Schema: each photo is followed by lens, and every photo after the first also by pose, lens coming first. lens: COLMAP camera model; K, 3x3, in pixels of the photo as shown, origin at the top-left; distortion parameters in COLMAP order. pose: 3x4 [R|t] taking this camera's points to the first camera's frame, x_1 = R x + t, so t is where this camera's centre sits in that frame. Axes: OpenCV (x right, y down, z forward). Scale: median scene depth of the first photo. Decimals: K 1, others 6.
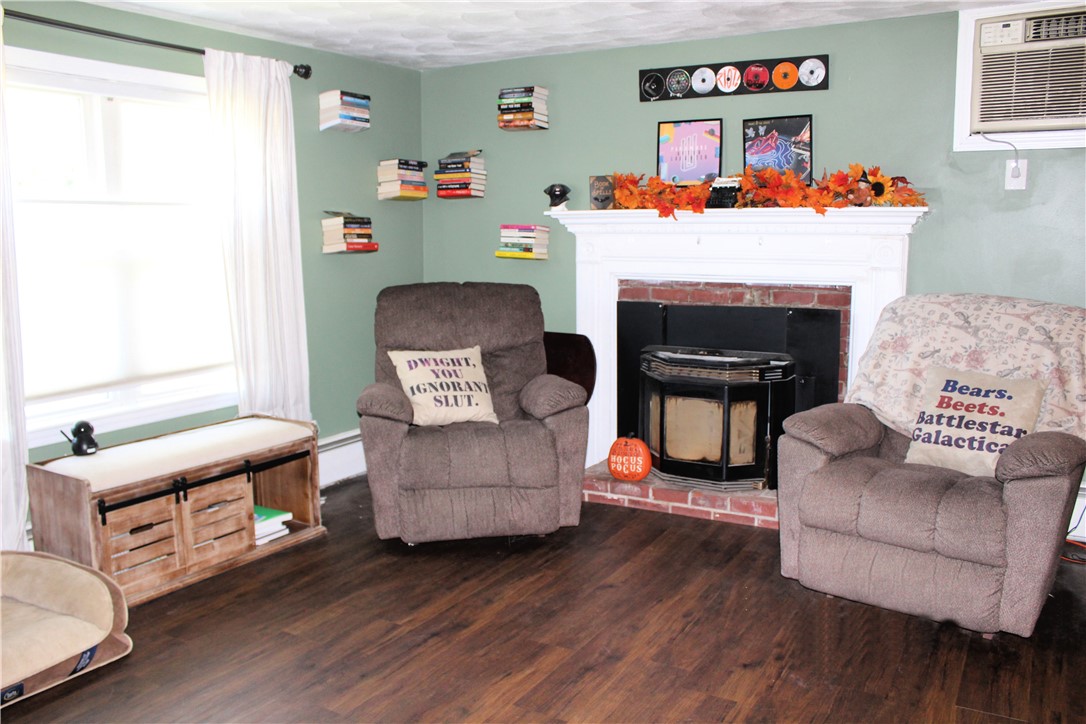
lens RADIAL K [[931.9, 0, 541.8], [0, 931.9, 358.8], [0, 0, 1]] dist [-0.100252, 0.068404]
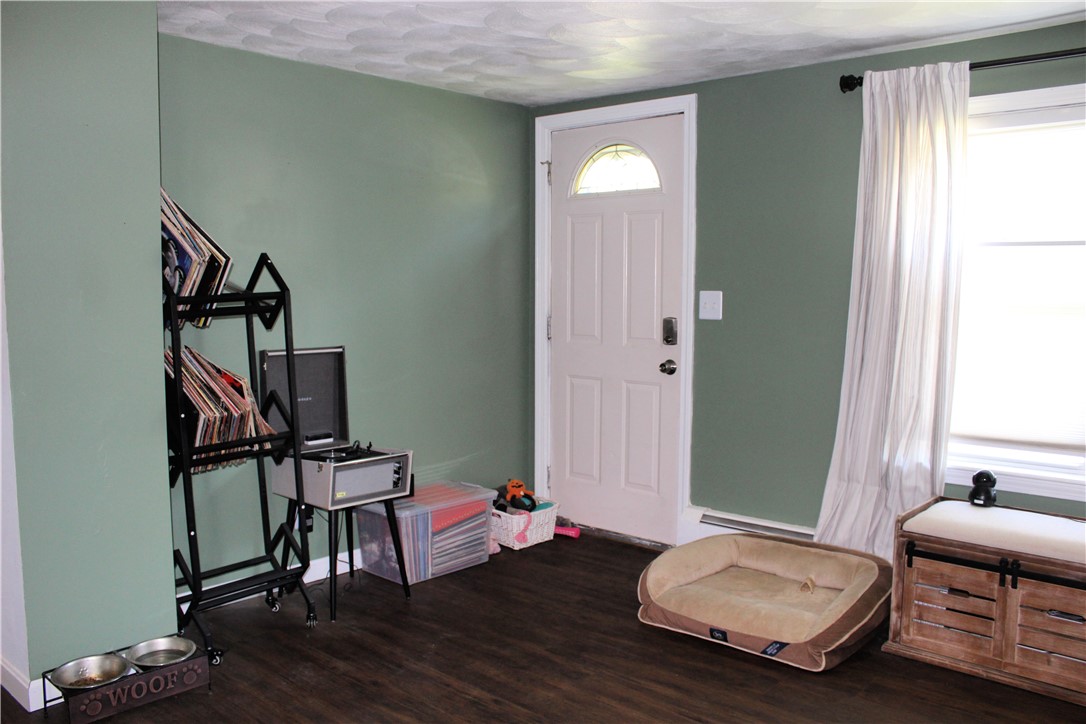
lens RADIAL K [[931.9, 0, 541.8], [0, 931.9, 363.8], [0, 0, 1]] dist [-0.100252, 0.068404]
pose [[-0.210964, 0.093980, -0.972965, 0.521561], [-0.135568, 0.982935, 0.124338, -0.099061], [0.968047, 0.158134, -0.194623, 0.715395]]
